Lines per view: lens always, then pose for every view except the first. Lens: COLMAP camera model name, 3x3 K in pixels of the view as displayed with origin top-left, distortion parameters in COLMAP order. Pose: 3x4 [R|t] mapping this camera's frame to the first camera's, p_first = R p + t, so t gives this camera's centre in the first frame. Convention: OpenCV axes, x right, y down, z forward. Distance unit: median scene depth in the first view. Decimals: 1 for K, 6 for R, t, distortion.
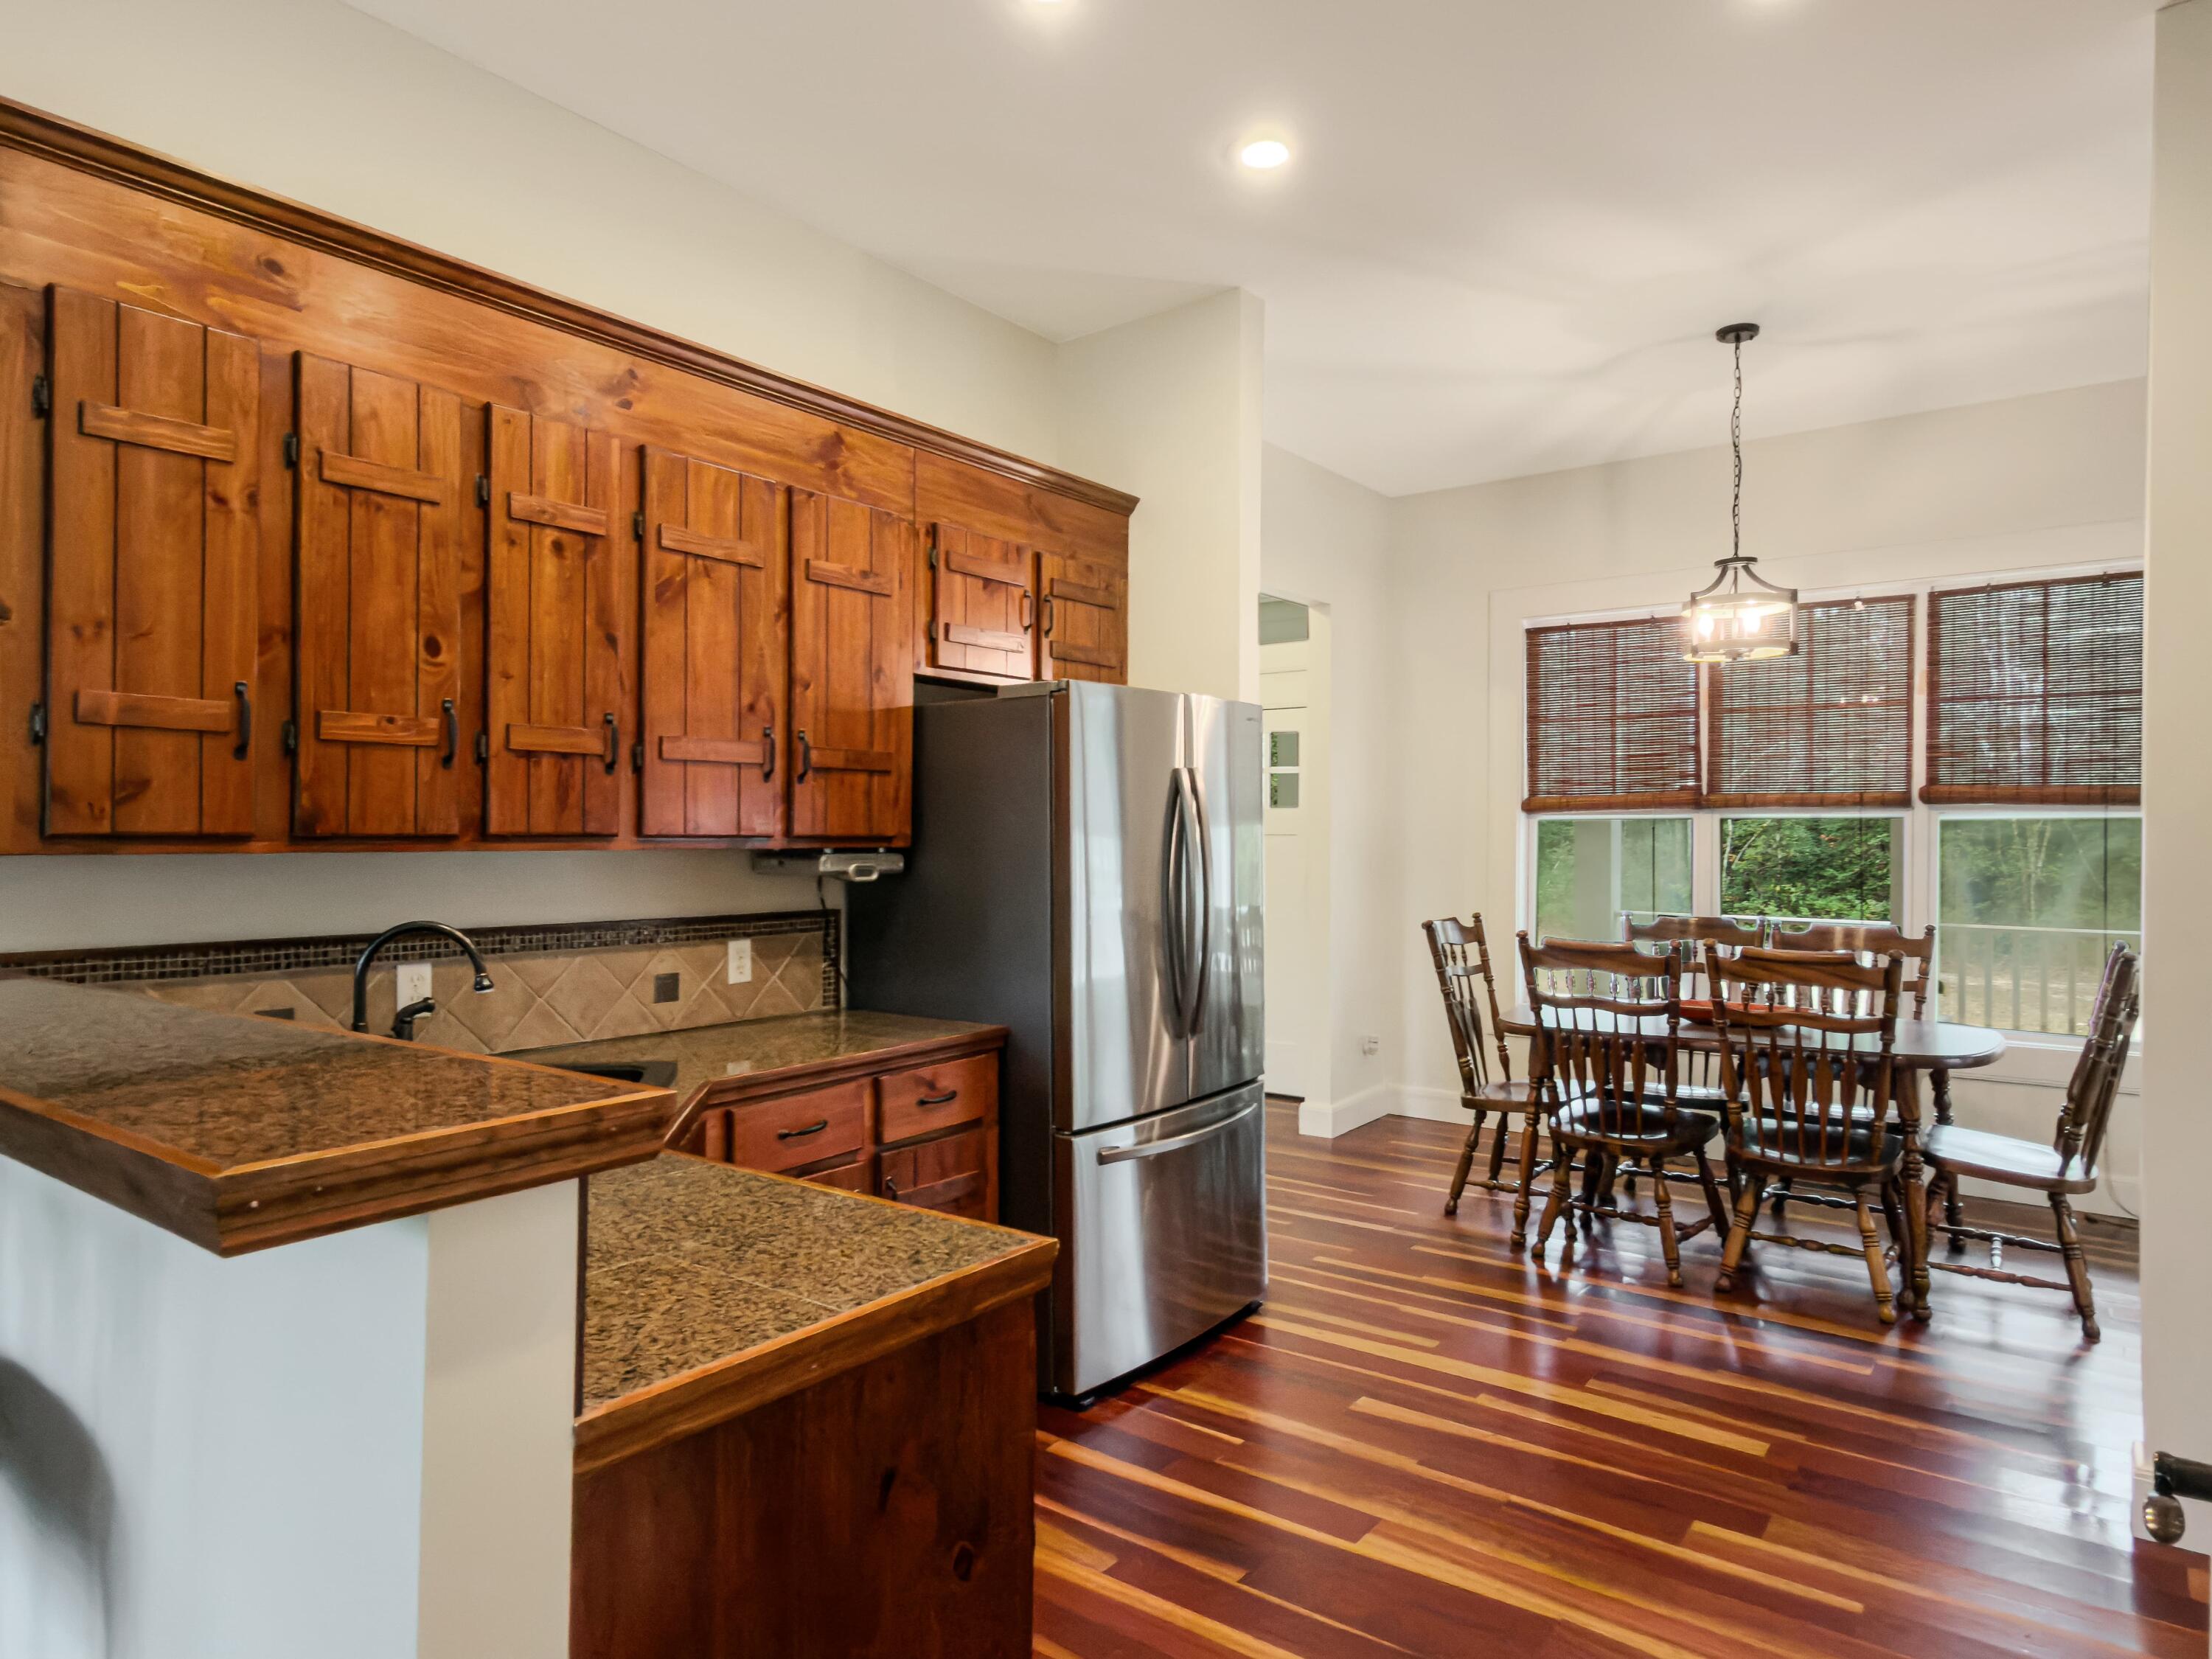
lens RADIAL K [[1313.3, 0, 1109.8], [0, 1313.3, 819.5], [0, 0, 1]] dist [-0.005569, -0.000543]
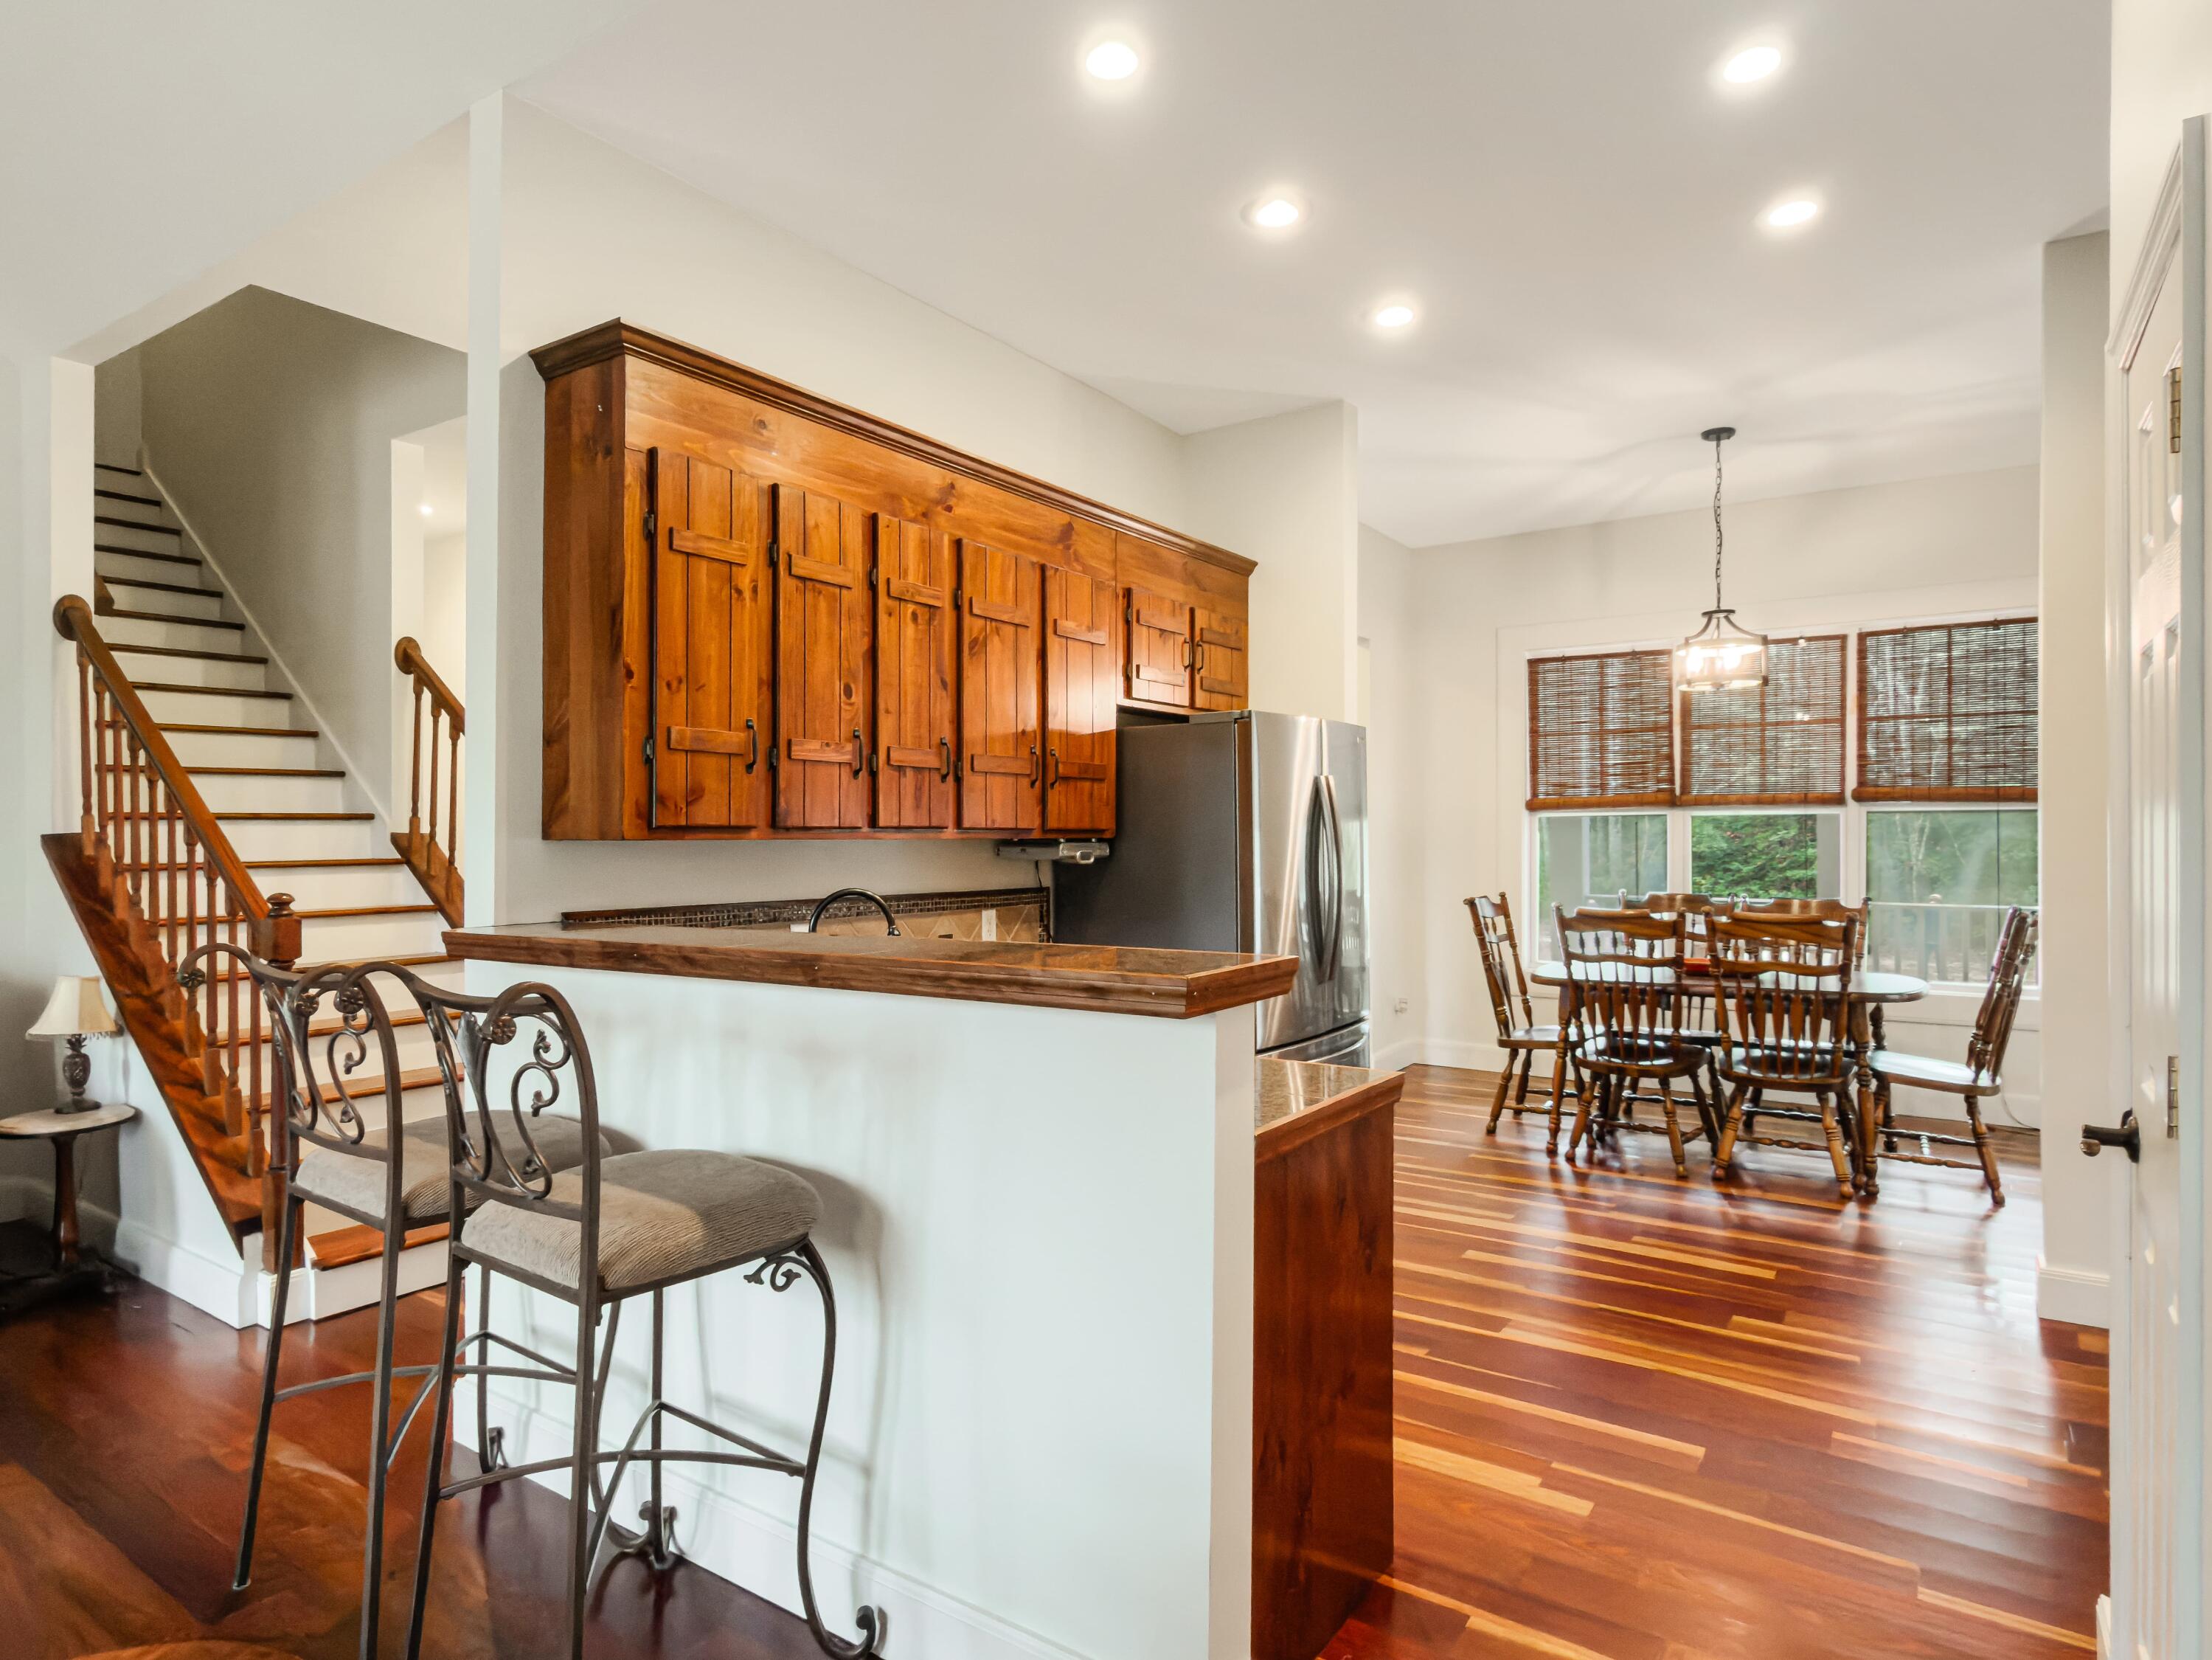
lens RADIAL K [[1241.0, 0, 1112.6], [0, 1241.0, 815.8], [0, 0, 1]] dist [-0.004303, 0.001949]
pose [[0.999083, -0.004028, 0.042625, -0.168794], [0.004213, 0.999982, -0.004272, 0.003764], [-0.042607, 0.004448, 0.999082, -0.185242]]
